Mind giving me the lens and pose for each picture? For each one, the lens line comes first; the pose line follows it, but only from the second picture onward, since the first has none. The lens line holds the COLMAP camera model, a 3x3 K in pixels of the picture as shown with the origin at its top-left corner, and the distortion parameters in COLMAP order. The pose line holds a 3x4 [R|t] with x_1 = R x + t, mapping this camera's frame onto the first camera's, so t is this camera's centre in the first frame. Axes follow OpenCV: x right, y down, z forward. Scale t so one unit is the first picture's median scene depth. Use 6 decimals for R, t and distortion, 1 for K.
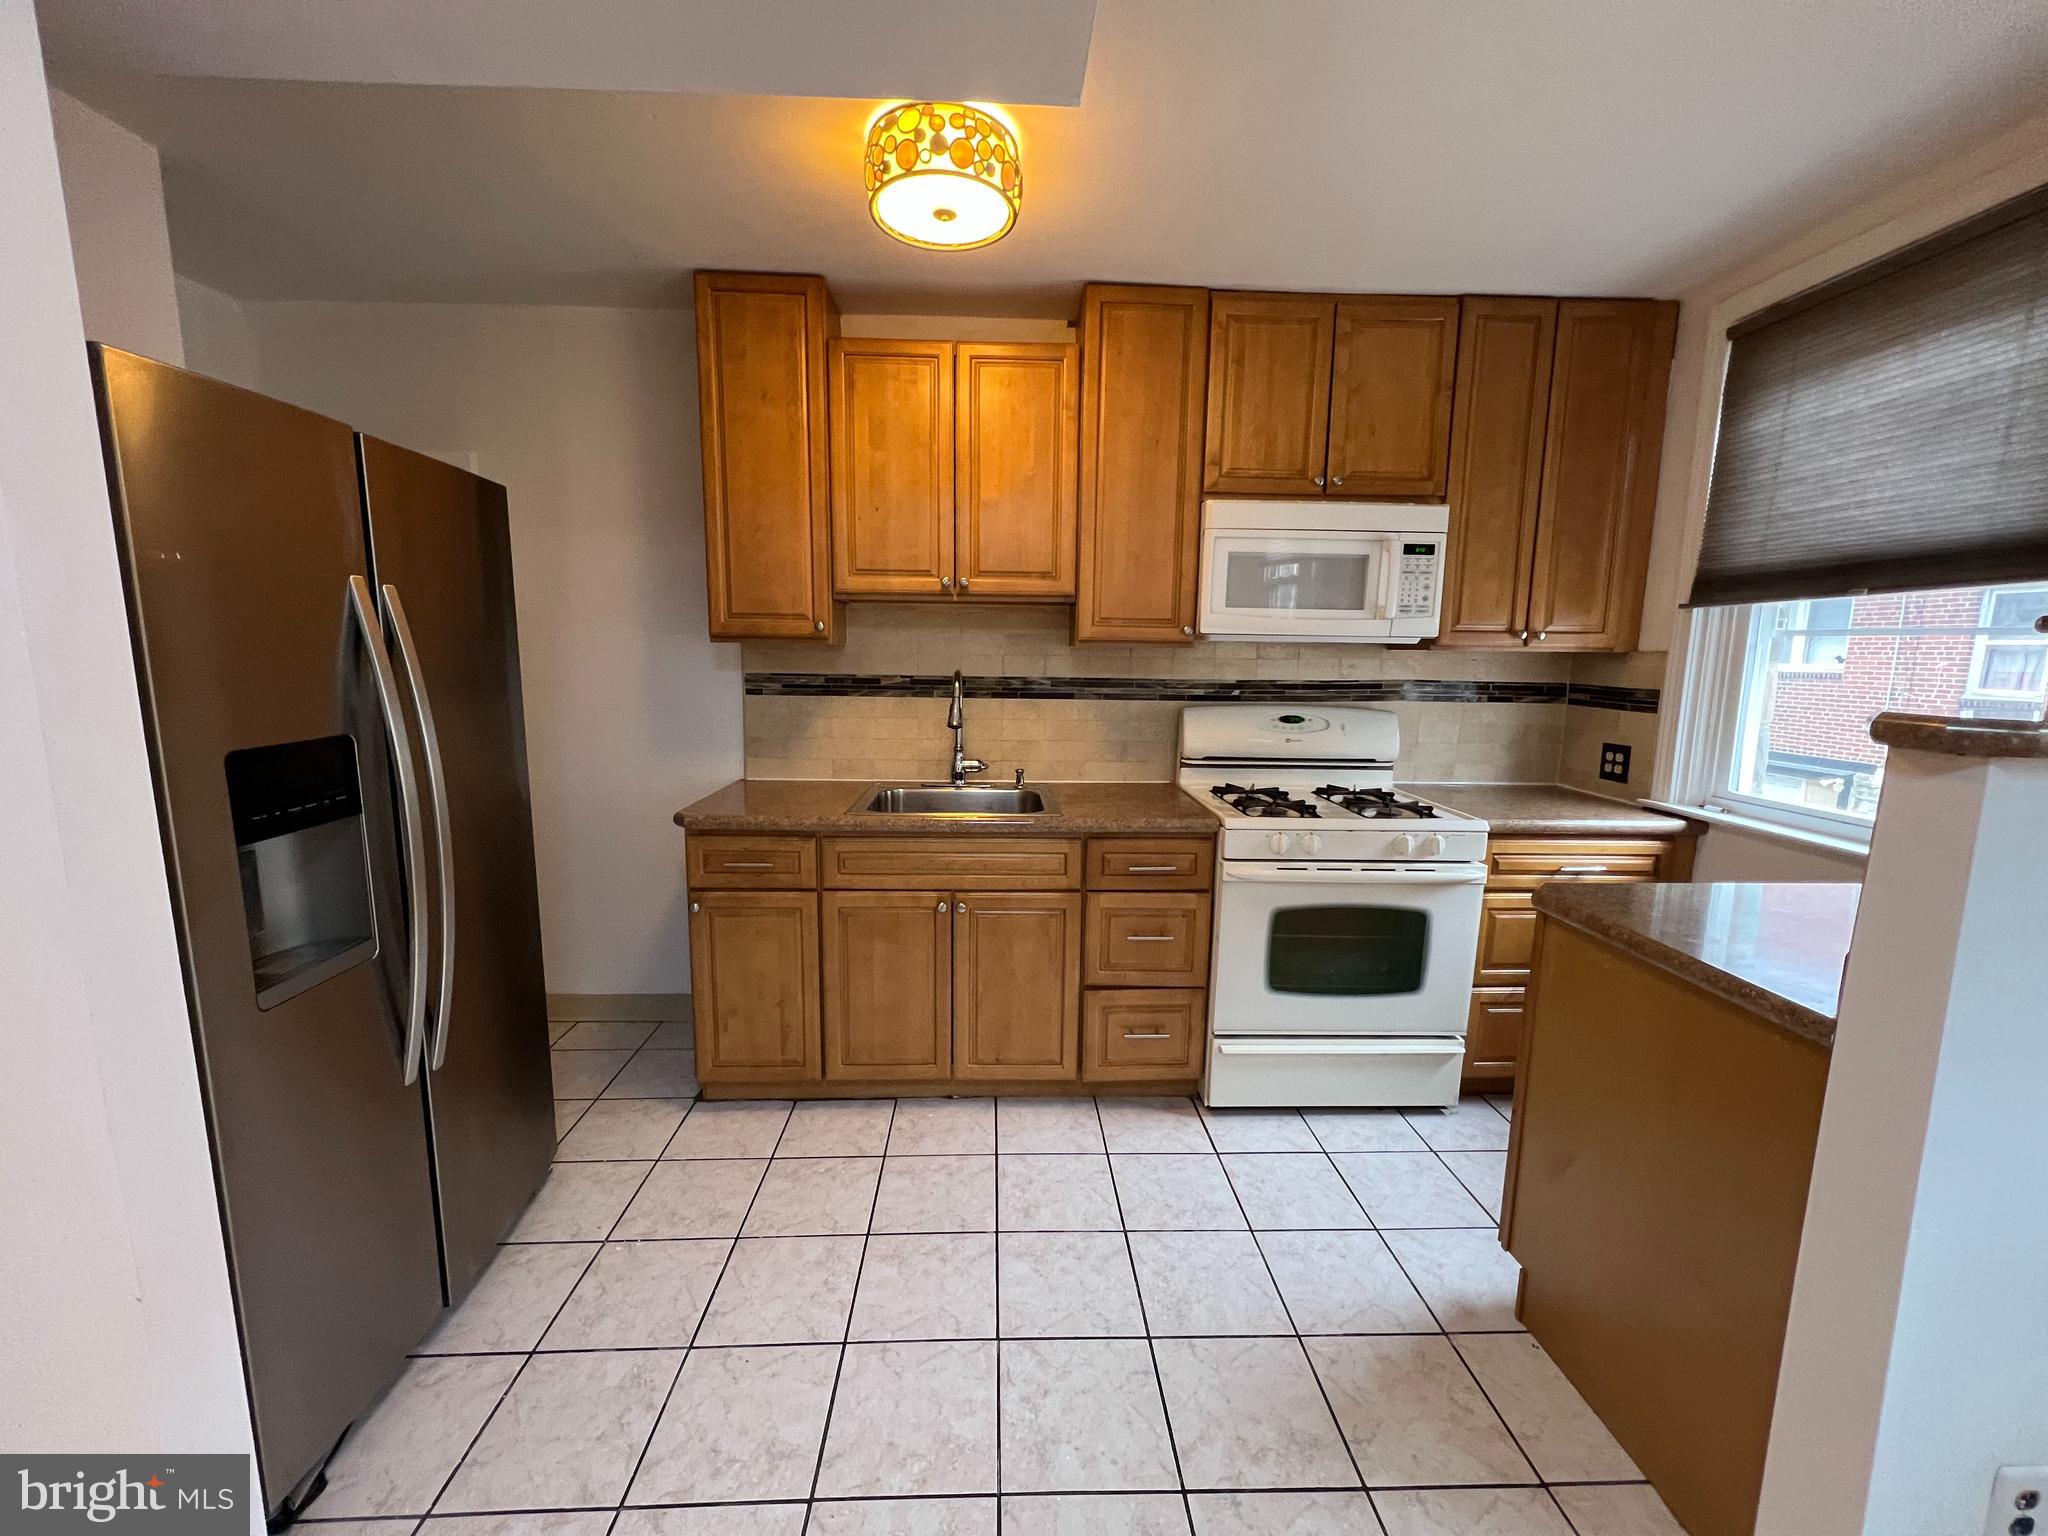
lens RADIAL K [[815.3, 0, 1024.0], [0, 815.3, 768.0], [0, 0, 1]] dist [-0.000991, 0.000652]
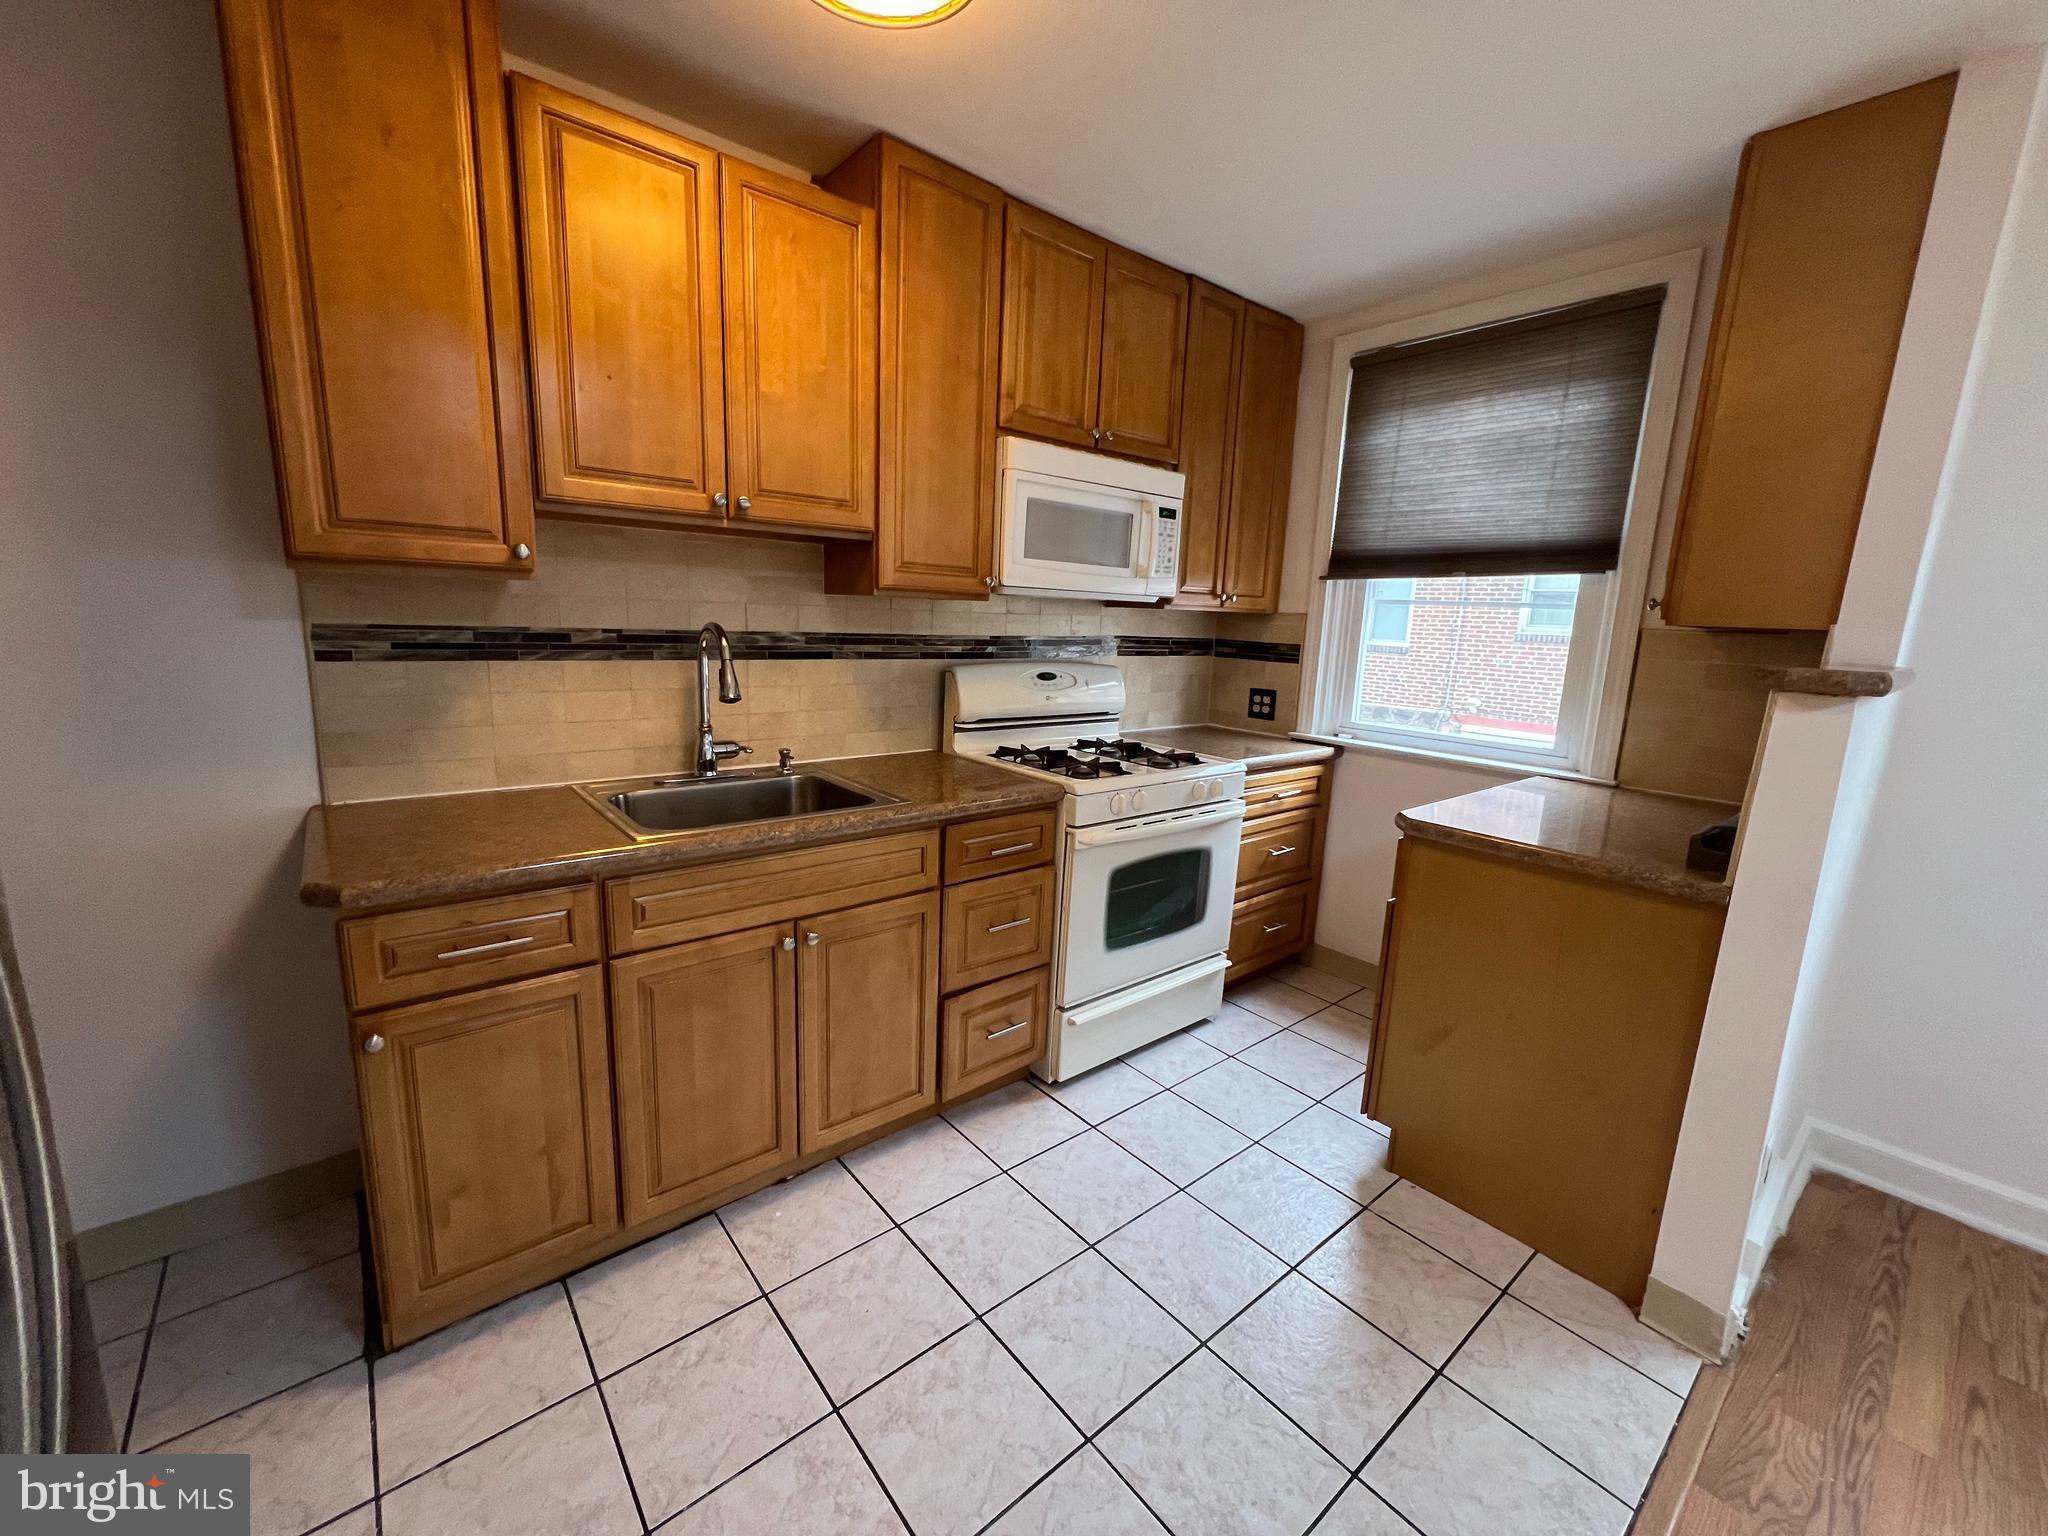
lens RADIAL K [[815.3, 0, 1024.0], [0, 815.3, 768.0], [0, 0, 1]] dist [-0.000991, 0.000652]
pose [[0.794479, -0.096695, 0.599544, -0.342663], [0.060238, 0.994922, 0.080637, -0.035103], [-0.604296, -0.027949, 0.796269, 0.263146]]
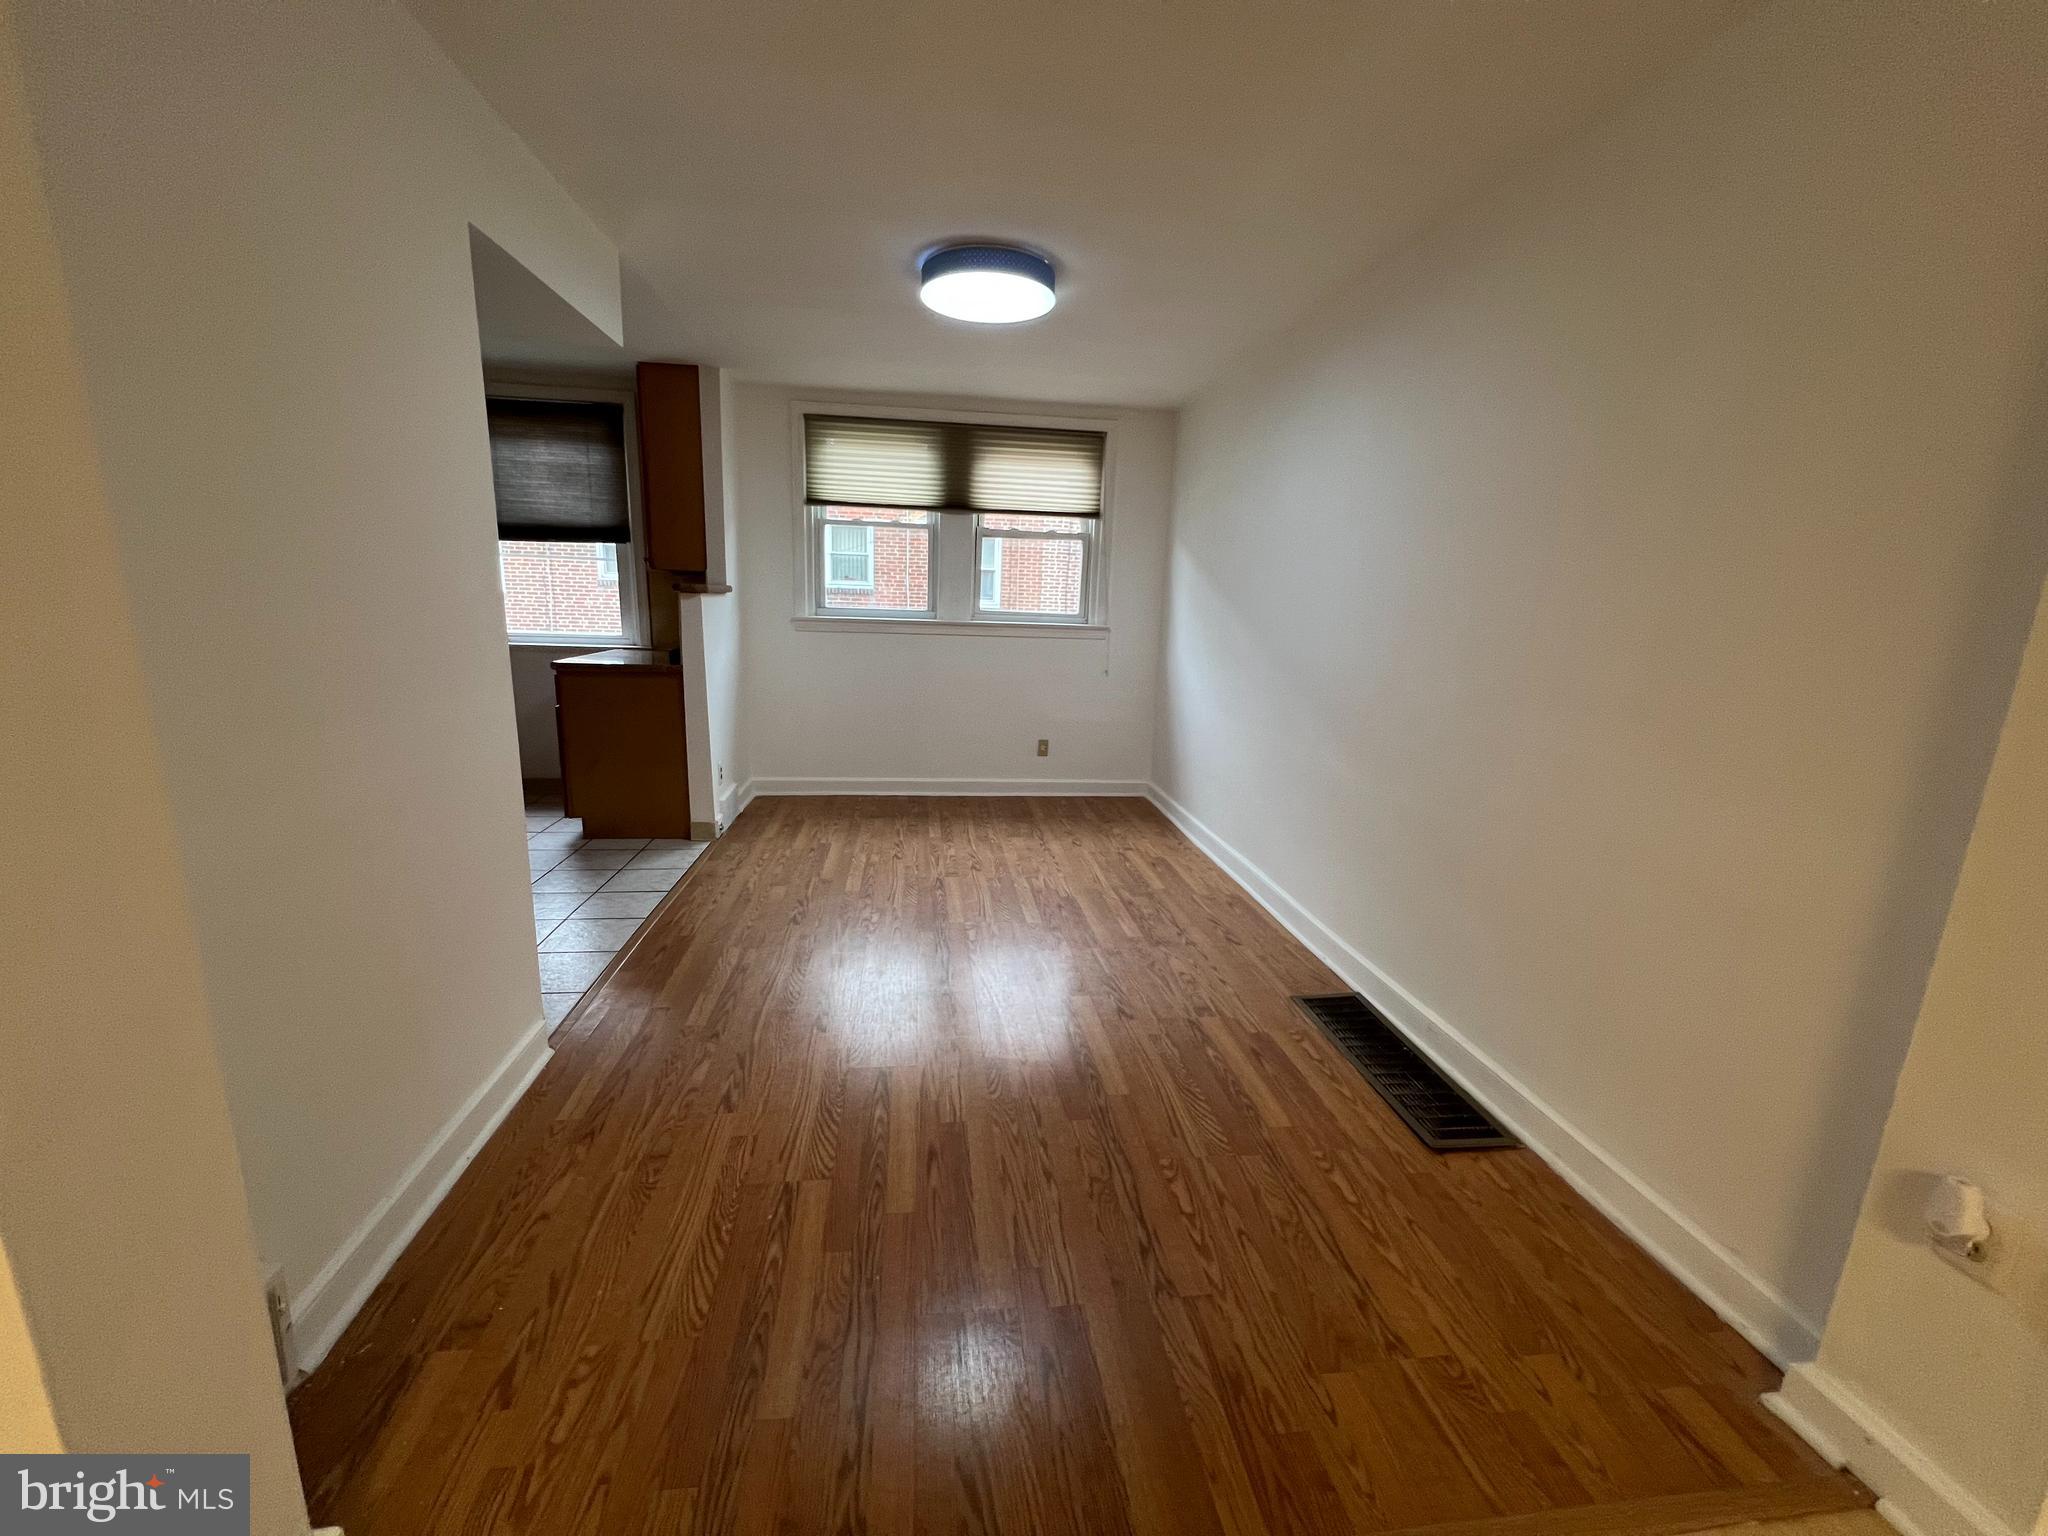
lens RADIAL K [[815.3, 0, 1024.0], [0, 815.3, 768.0], [0, 0, 1]] dist [-0.000991, 0.000652]
pose [[-0.086105, -0.227026, 0.970075, -1.296972], [0.109641, 0.965618, 0.235715, 0.017480], [-0.990235, 0.126656, -0.058254, -0.142234]]
